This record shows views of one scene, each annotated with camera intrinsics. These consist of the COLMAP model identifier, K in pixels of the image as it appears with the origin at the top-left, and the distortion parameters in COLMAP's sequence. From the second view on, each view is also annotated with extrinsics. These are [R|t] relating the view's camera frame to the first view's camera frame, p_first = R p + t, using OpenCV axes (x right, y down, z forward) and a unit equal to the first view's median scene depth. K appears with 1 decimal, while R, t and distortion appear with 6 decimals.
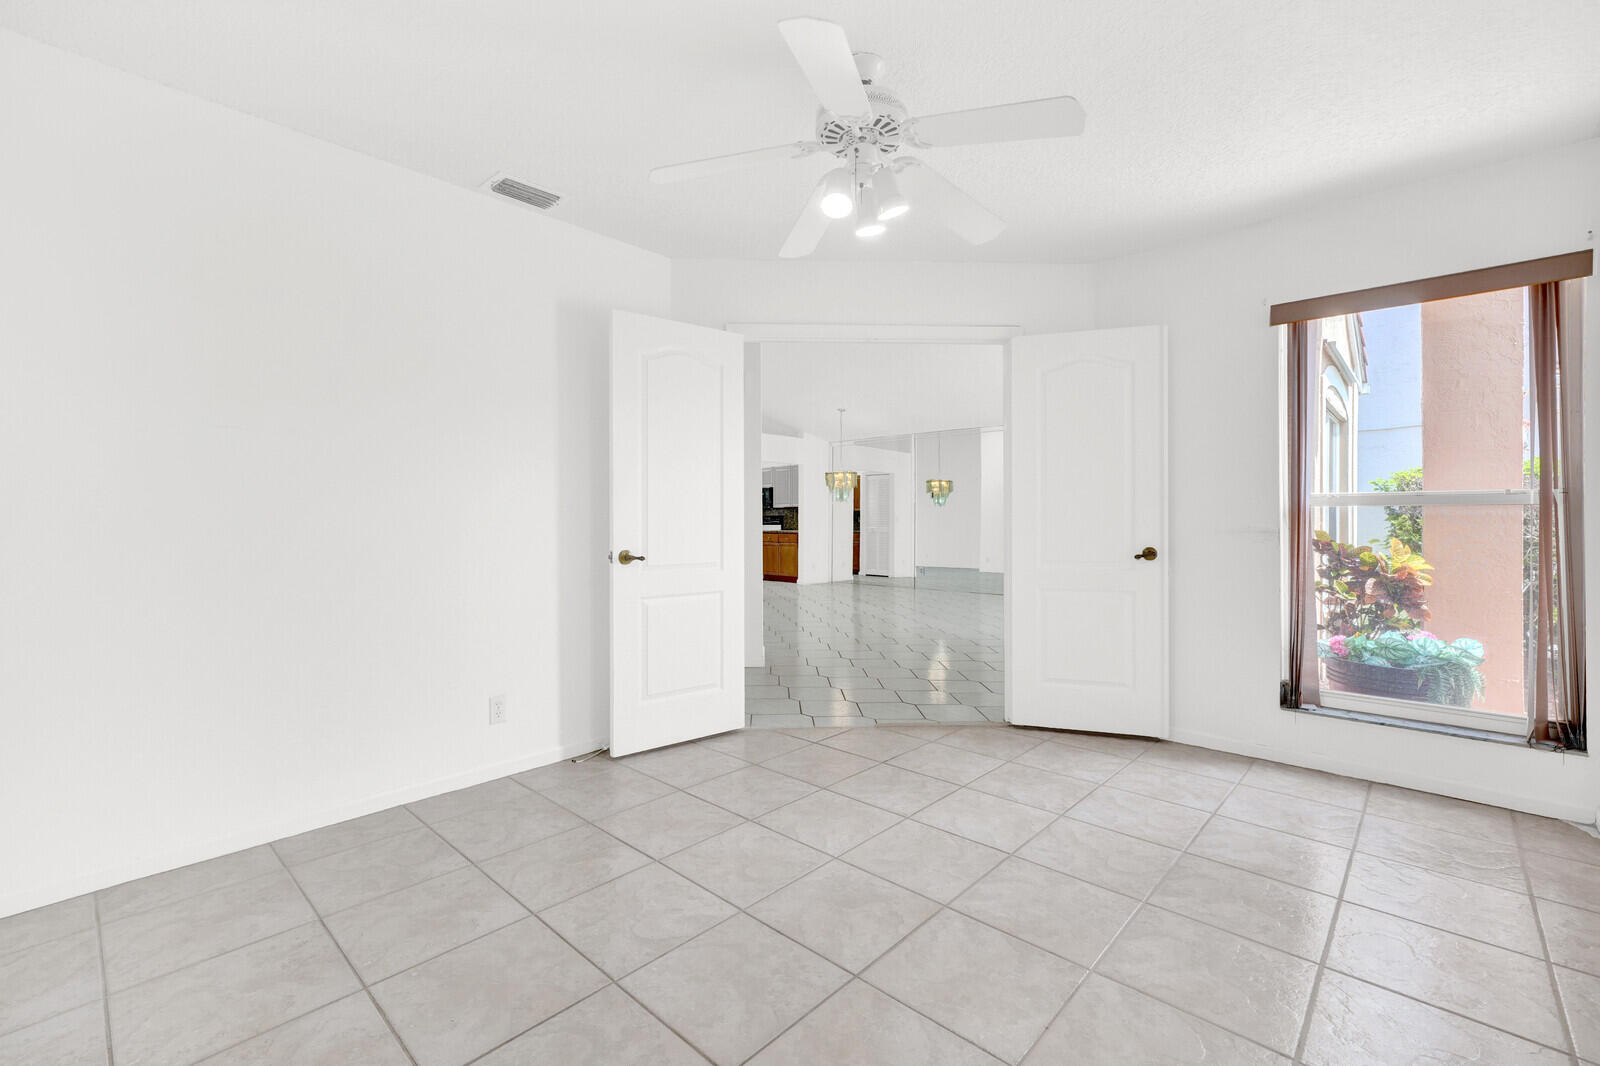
lens RADIAL K [[697.8, 0, 799.4], [0, 697.8, 527.9], [0, 0, 1]] dist [0.003570, 0.000017]
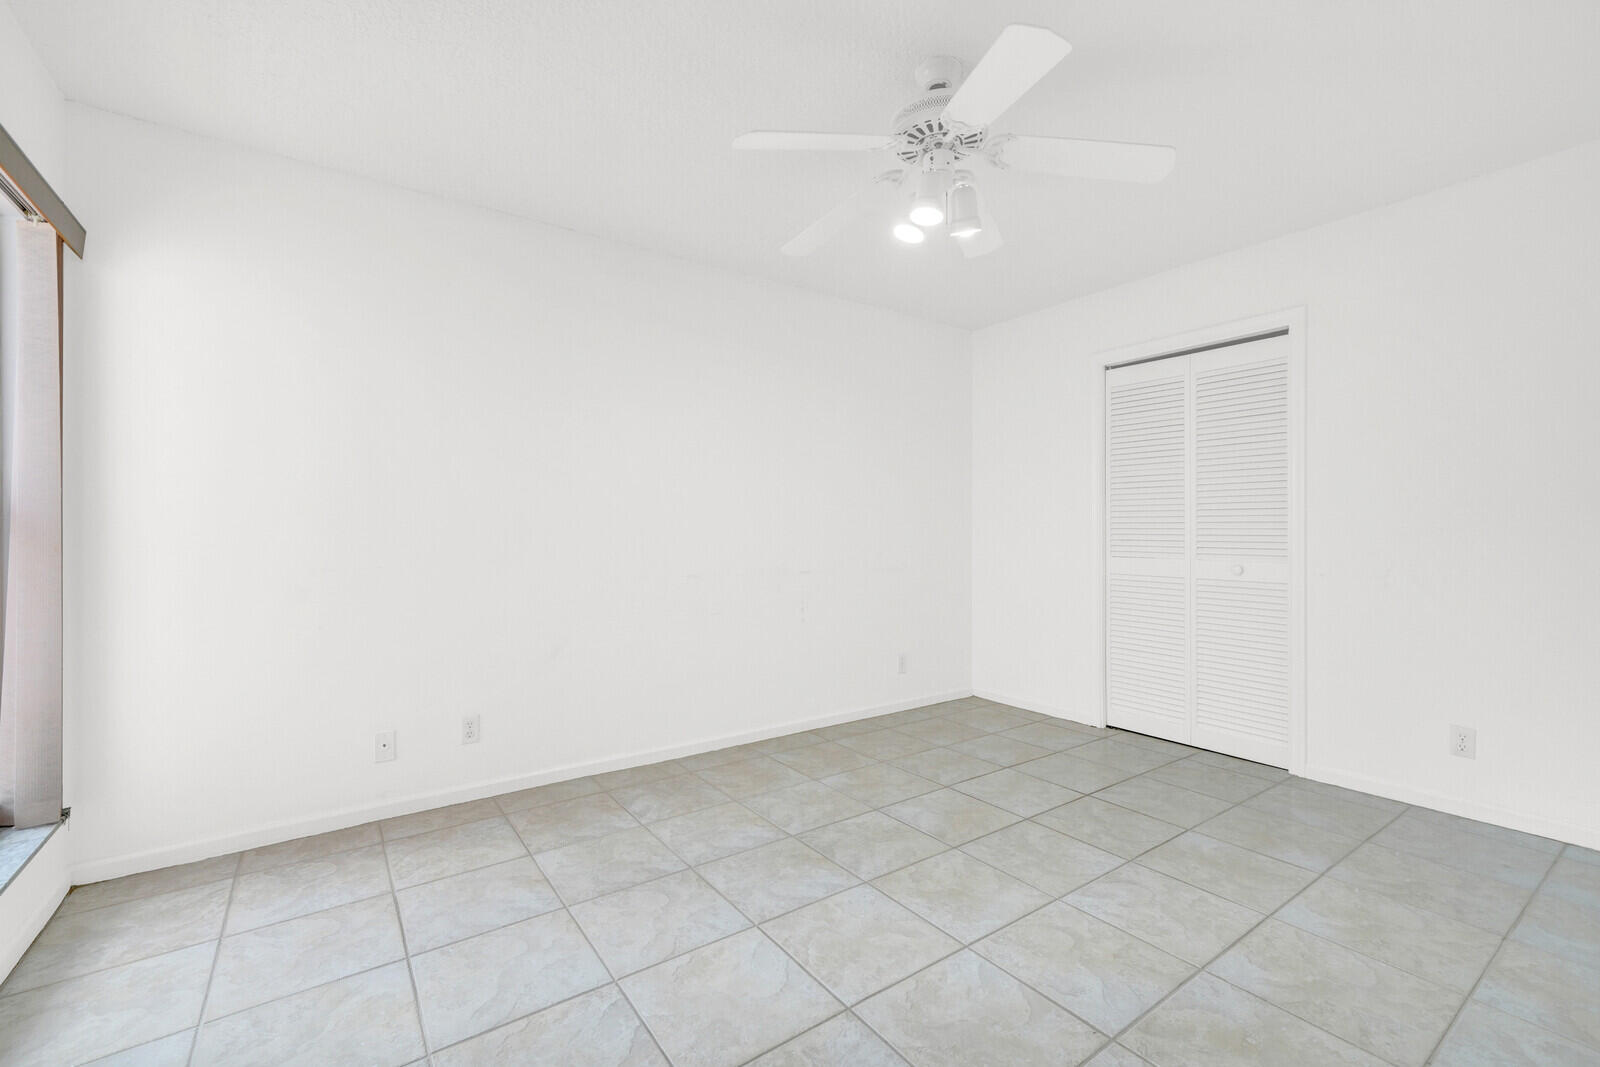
lens RADIAL K [[697.8, 0, 799.4], [0, 697.8, 528.4], [0, 0, 1]] dist [0.003570, 0.000017]
pose [[-0.980461, 0.003652, 0.196681, 0.086374], [0.005089, 0.999964, 0.006800, -0.026648], [-0.196650, 0.007668, -0.980444, 1.956998]]
